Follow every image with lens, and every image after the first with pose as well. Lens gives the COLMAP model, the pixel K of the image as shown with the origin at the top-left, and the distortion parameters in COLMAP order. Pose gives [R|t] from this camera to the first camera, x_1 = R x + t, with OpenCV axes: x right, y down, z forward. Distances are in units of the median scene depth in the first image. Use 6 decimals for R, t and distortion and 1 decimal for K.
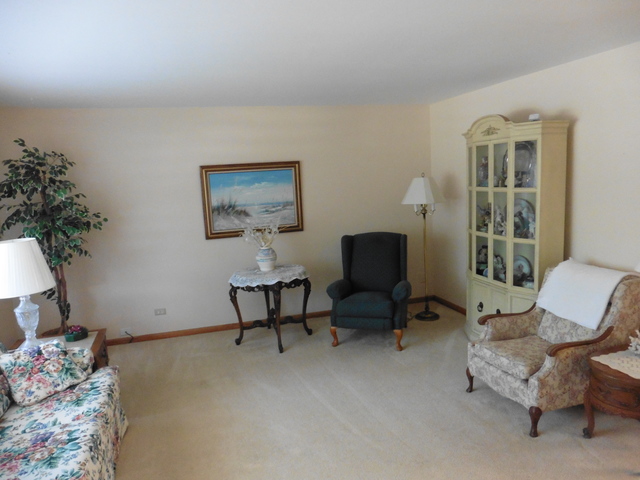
lens RADIAL K [[462.0, 0, 319.1], [0, 462.0, 239.9], [0, 0, 1]] dist [-0.057116, 0.086300]
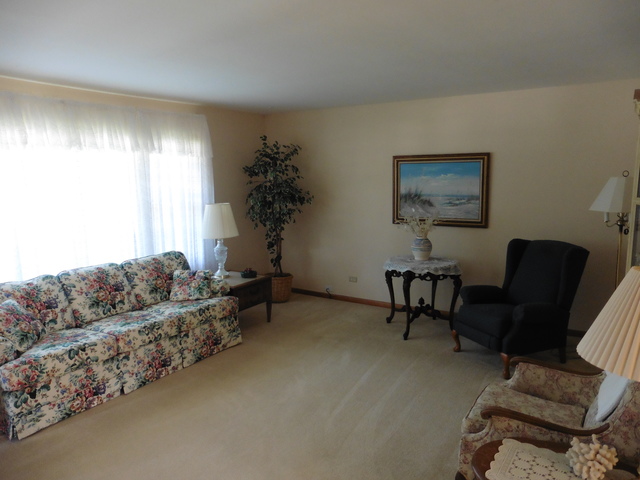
lens RADIAL K [[462.0, 0, 319.1], [0, 462.0, 239.9], [0, 0, 1]] dist [-0.057116, 0.086300]
pose [[0.647746, 0.152556, -0.746426, 0.466752], [-0.127454, 0.987638, 0.091251, -0.040208], [0.751119, 0.036027, 0.659183, 0.148401]]
